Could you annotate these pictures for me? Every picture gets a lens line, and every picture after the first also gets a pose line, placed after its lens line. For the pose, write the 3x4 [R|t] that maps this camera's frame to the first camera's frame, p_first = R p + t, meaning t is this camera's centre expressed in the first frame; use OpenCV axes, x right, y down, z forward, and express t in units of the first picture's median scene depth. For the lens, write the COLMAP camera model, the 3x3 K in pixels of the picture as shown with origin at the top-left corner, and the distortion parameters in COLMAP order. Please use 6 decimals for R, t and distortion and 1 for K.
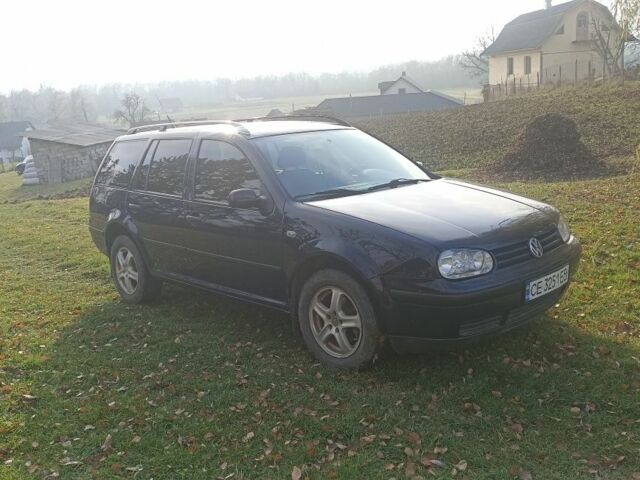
lens RADIAL K [[611.7, 0, 320.0], [0, 611.7, 240.0], [0, 0, 1]] dist [0.066230, -0.033087]
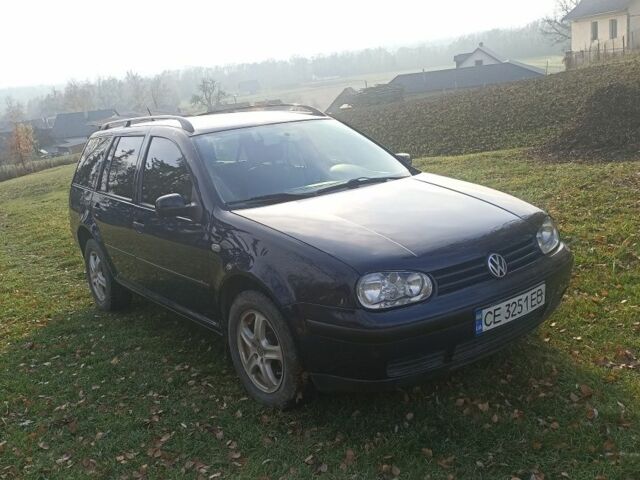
lens RADIAL K [[611.7, 0, 320.0], [0, 611.7, 240.0], [0, 0, 1]] dist [0.066230, -0.033087]
pose [[0.992078, -0.007671, -0.125386, 0.184728], [0.011971, 0.999364, 0.033577, -0.042713], [0.125049, -0.034812, 0.991540, 0.138447]]
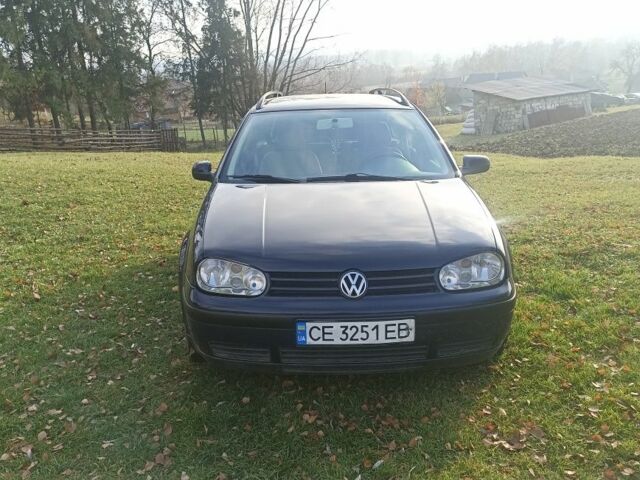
lens RADIAL K [[611.7, 0, 320.0], [0, 611.7, 240.0], [0, 0, 1]] dist [0.066230, -0.033087]
pose [[0.727240, 0.207467, -0.654278, 0.683172], [-0.157378, 0.978231, 0.135263, -0.117767], [0.668098, 0.004600, 0.744059, 0.333626]]
